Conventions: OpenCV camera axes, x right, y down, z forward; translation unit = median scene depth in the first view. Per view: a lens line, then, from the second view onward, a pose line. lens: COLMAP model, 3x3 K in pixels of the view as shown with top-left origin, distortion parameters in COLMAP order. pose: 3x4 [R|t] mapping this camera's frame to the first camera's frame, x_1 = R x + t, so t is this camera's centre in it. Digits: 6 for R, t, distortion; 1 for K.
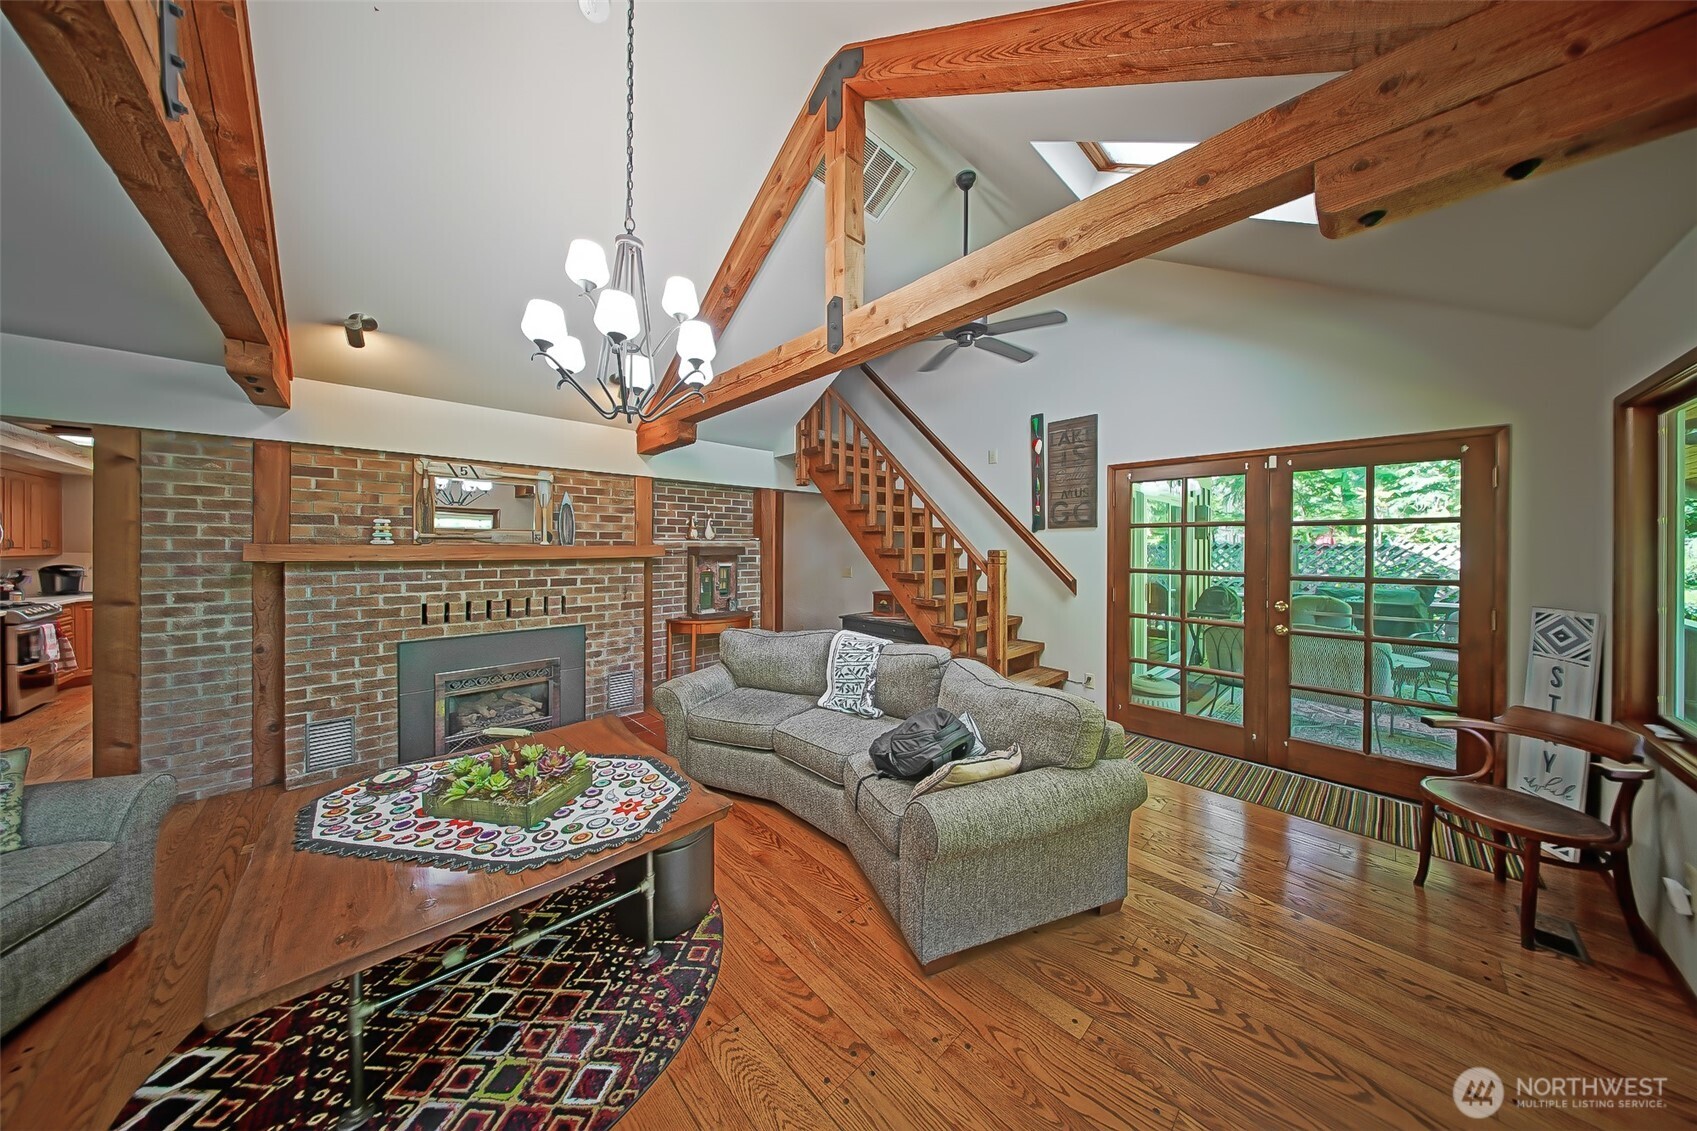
lens RADIAL K [[516.5, 0, 845.7], [0, 516.5, 551.9], [0, 0, 1]] dist [0.007127, -0.004932]
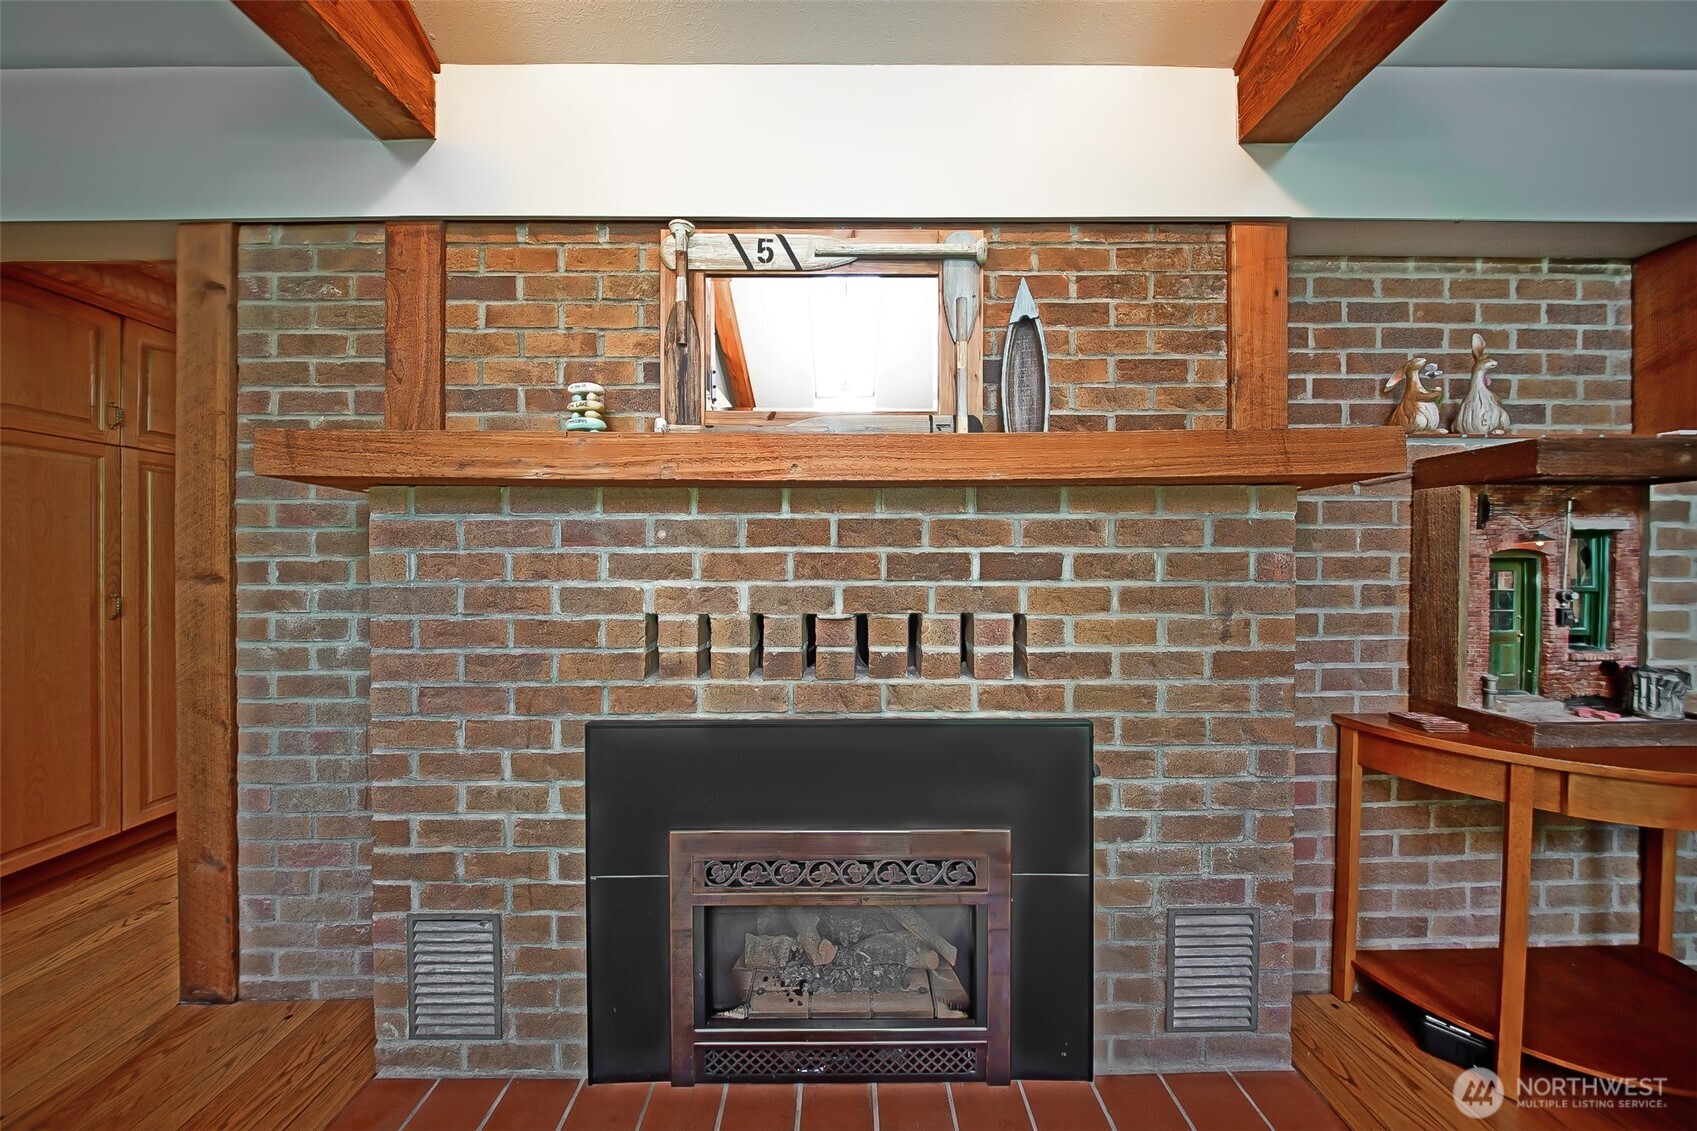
lens RADIAL K [[516.5, 0, 845.7], [0, 516.5, 551.9], [0, 0, 1]] dist [0.007127, -0.004932]
pose [[0.739286, -0.011366, -0.673295, -0.476260], [-0.004659, 0.999747, -0.021993, 0.064323], [0.673375, 0.019396, 0.739046, 0.811004]]
